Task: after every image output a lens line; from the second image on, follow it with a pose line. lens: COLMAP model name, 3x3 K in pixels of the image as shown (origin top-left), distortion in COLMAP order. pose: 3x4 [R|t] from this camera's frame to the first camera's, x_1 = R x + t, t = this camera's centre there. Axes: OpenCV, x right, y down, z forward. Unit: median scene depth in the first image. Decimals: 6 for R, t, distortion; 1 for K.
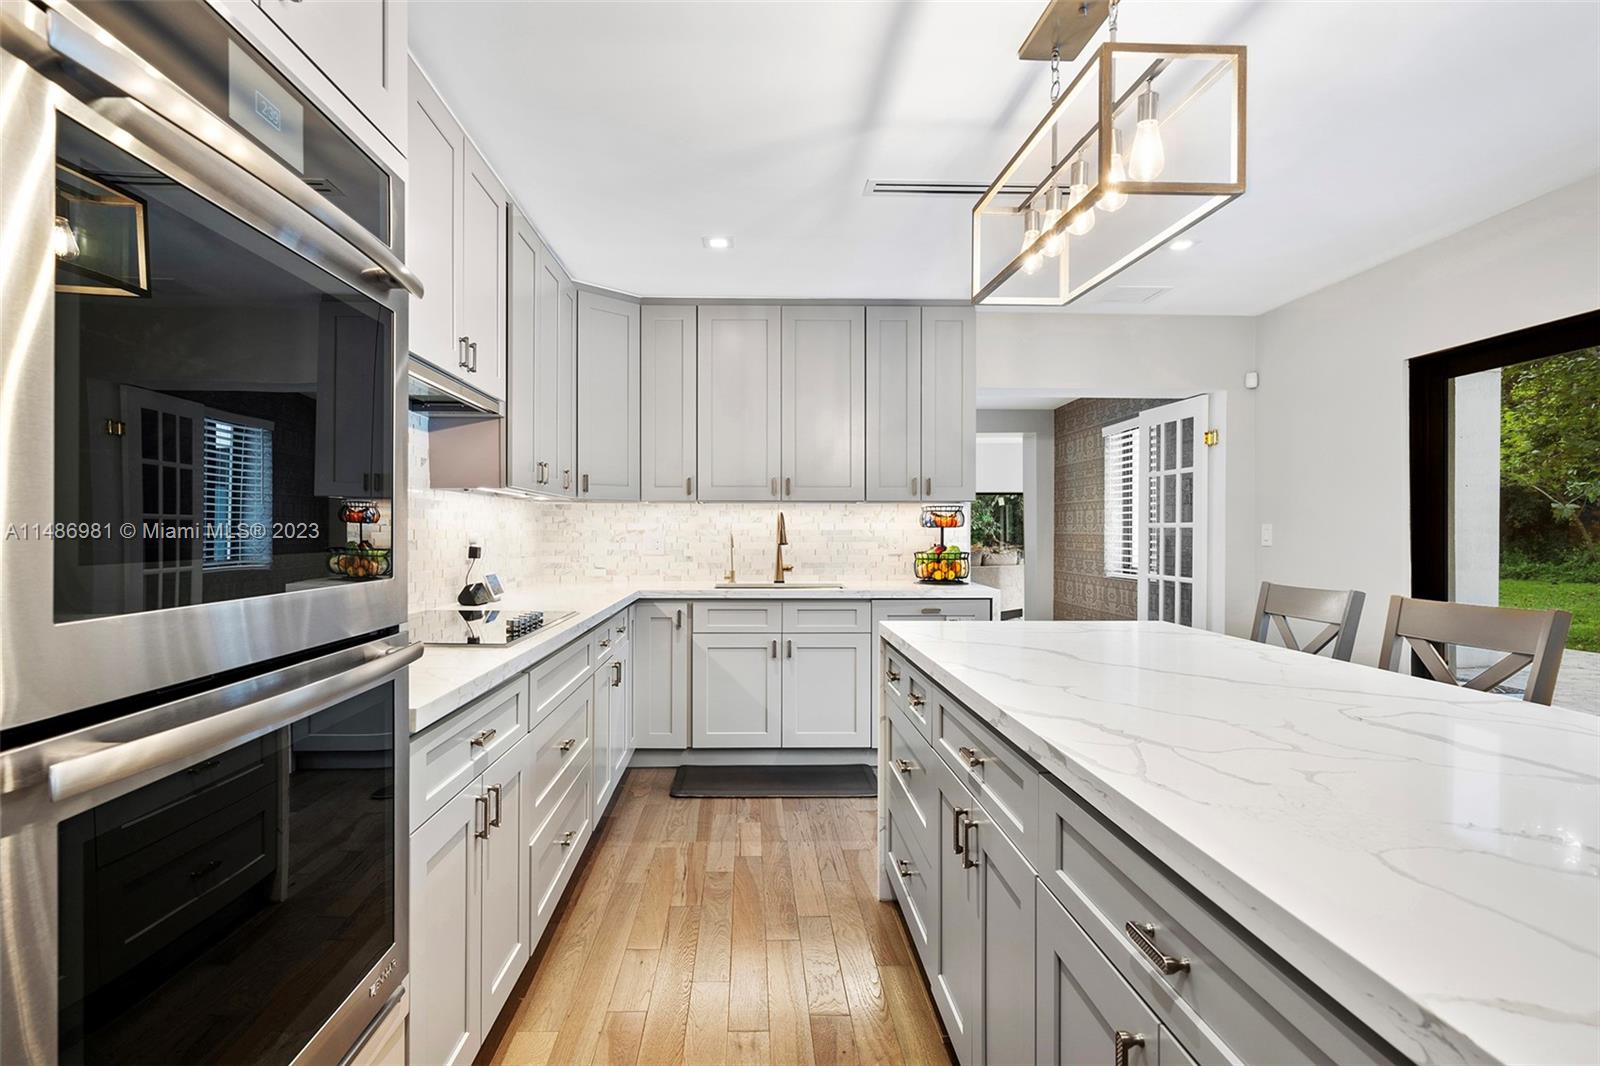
lens RADIAL K [[842.7, 0, 770.7], [0, 842.7, 535.9], [0, 0, 1]] dist [-0.001207, -0.000129]
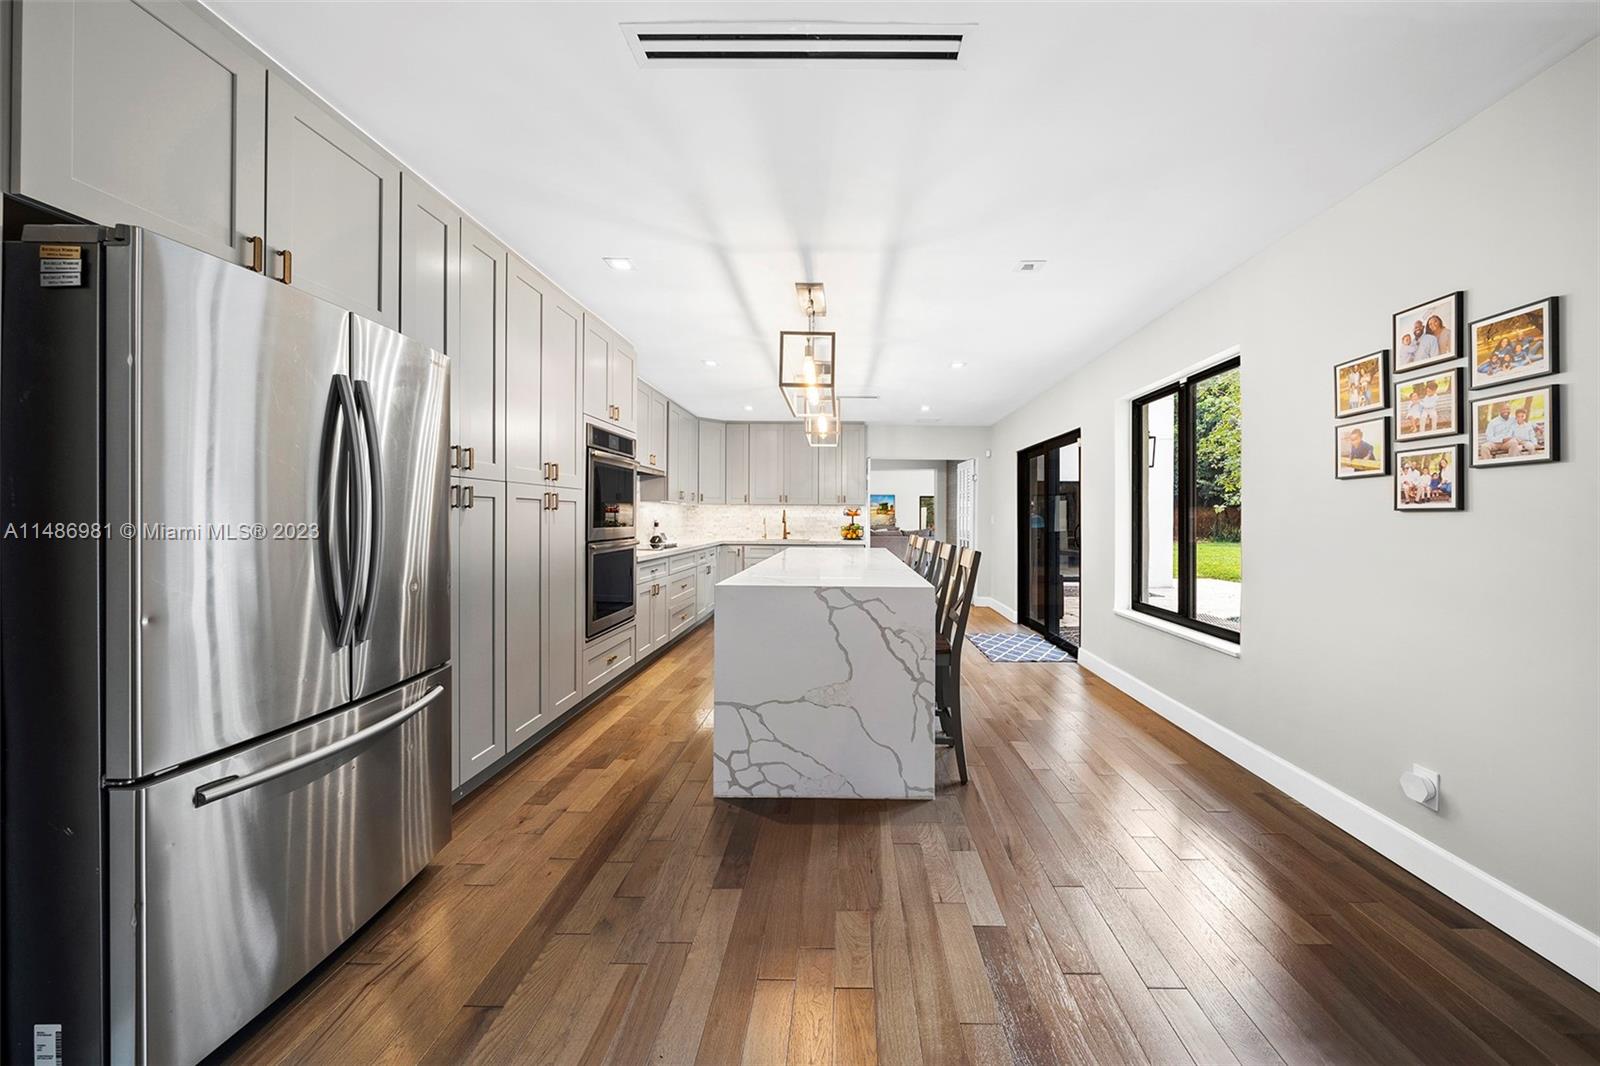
lens RADIAL K [[554.8, 0, 841.7], [0, 554.8, 520.0], [0, 0, 1]] dist [0.000427, 0.000036]
pose [[0.999440, 0.005010, -0.033099, 0.252417], [-0.005077, 0.999985, -0.001946, 0.004914], [0.033089, 0.002113, 0.999450, -0.635356]]
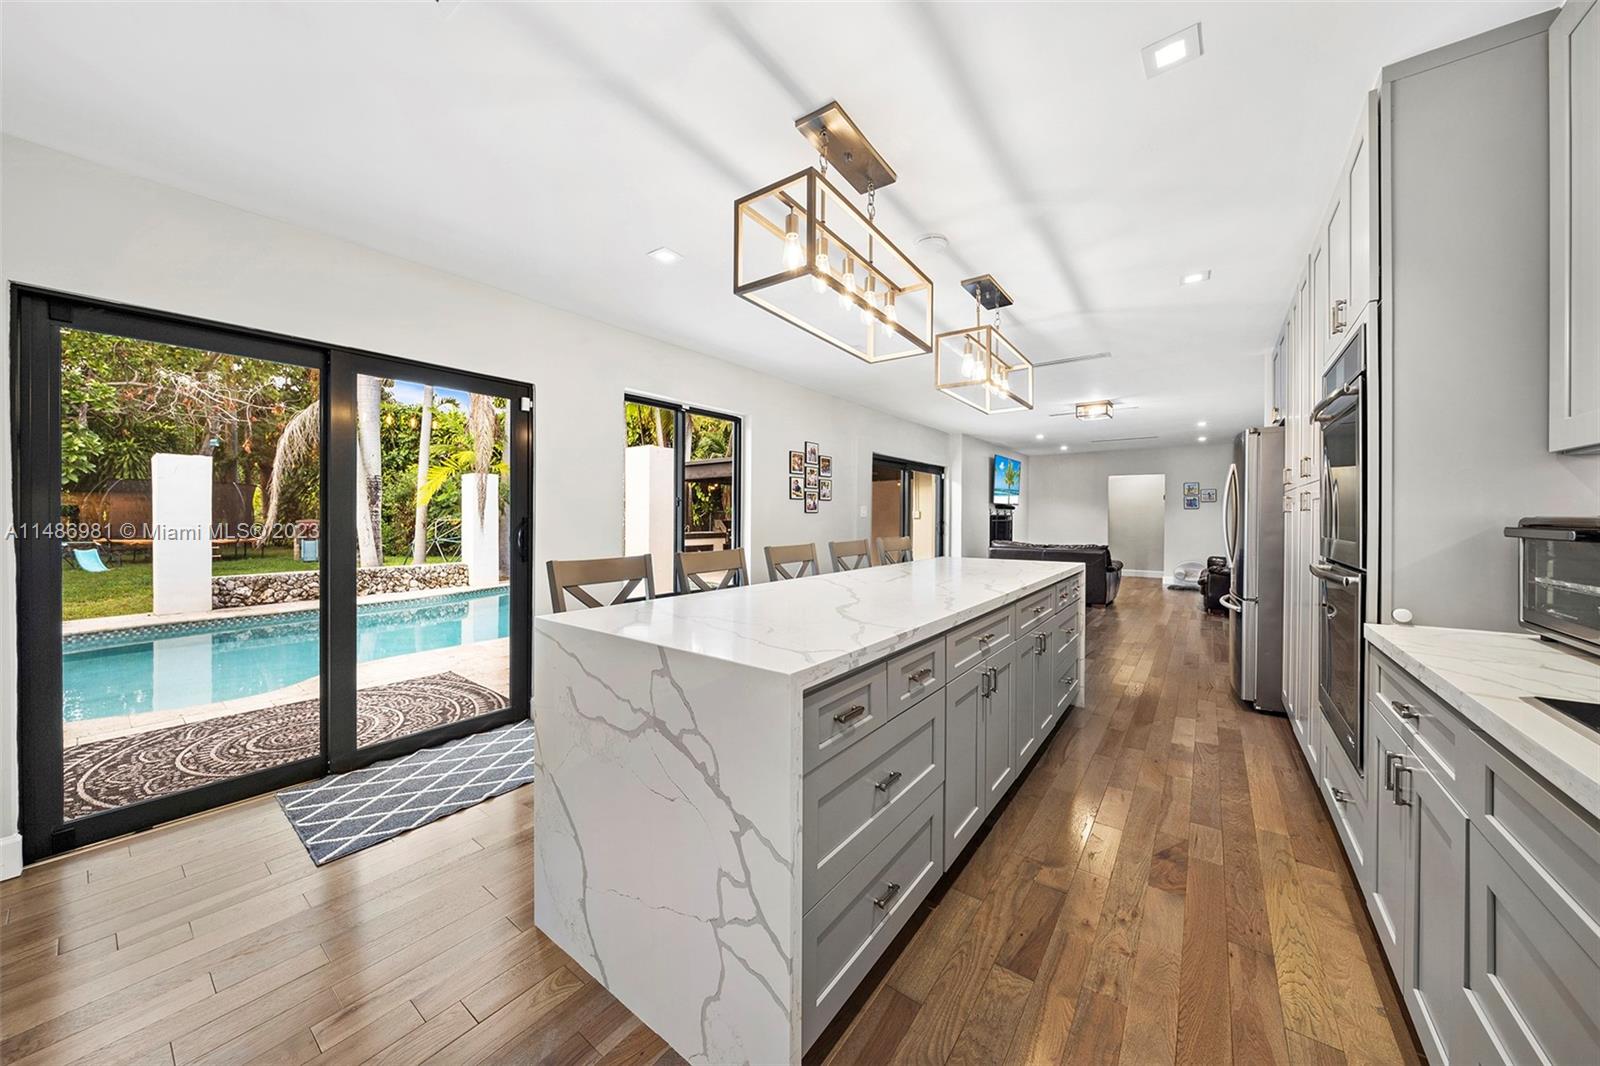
lens RADIAL K [[551.0, 0, 789.3], [0, 551.0, 518.1], [0, 0, 1]] dist [0.000336, -0.000015]
pose [[-0.778425, -0.005902, 0.627710, -0.071700], [-0.000275, 0.999959, 0.009062, -0.004897], [-0.627738, 0.006882, -0.778394, 0.863660]]
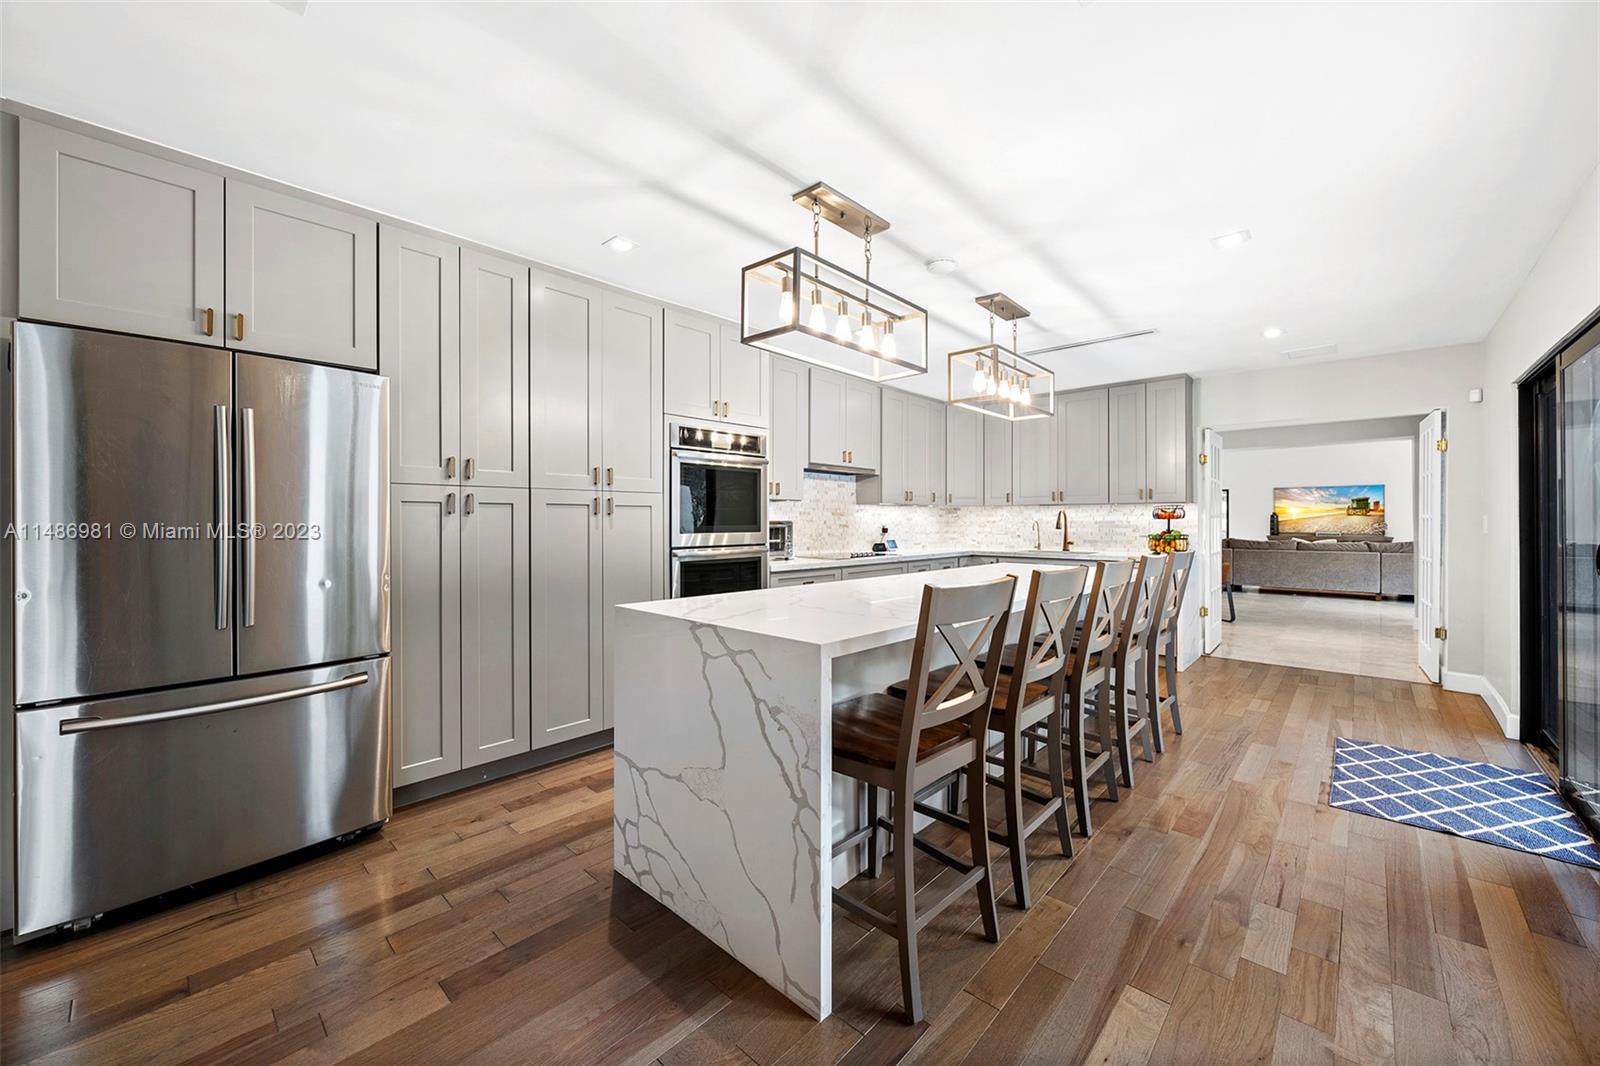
lens RADIAL K [[605.5, 0, 804.1], [0, 605.5, 525.4], [0, 0, 1]] dist [-0.003434, 0.000023]
pose [[0.717741, 0.004051, -0.696298, 0.563840], [-0.004256, 0.999990, 0.001431, 0.003729], [0.696297, 0.001936, 0.717751, -0.319968]]
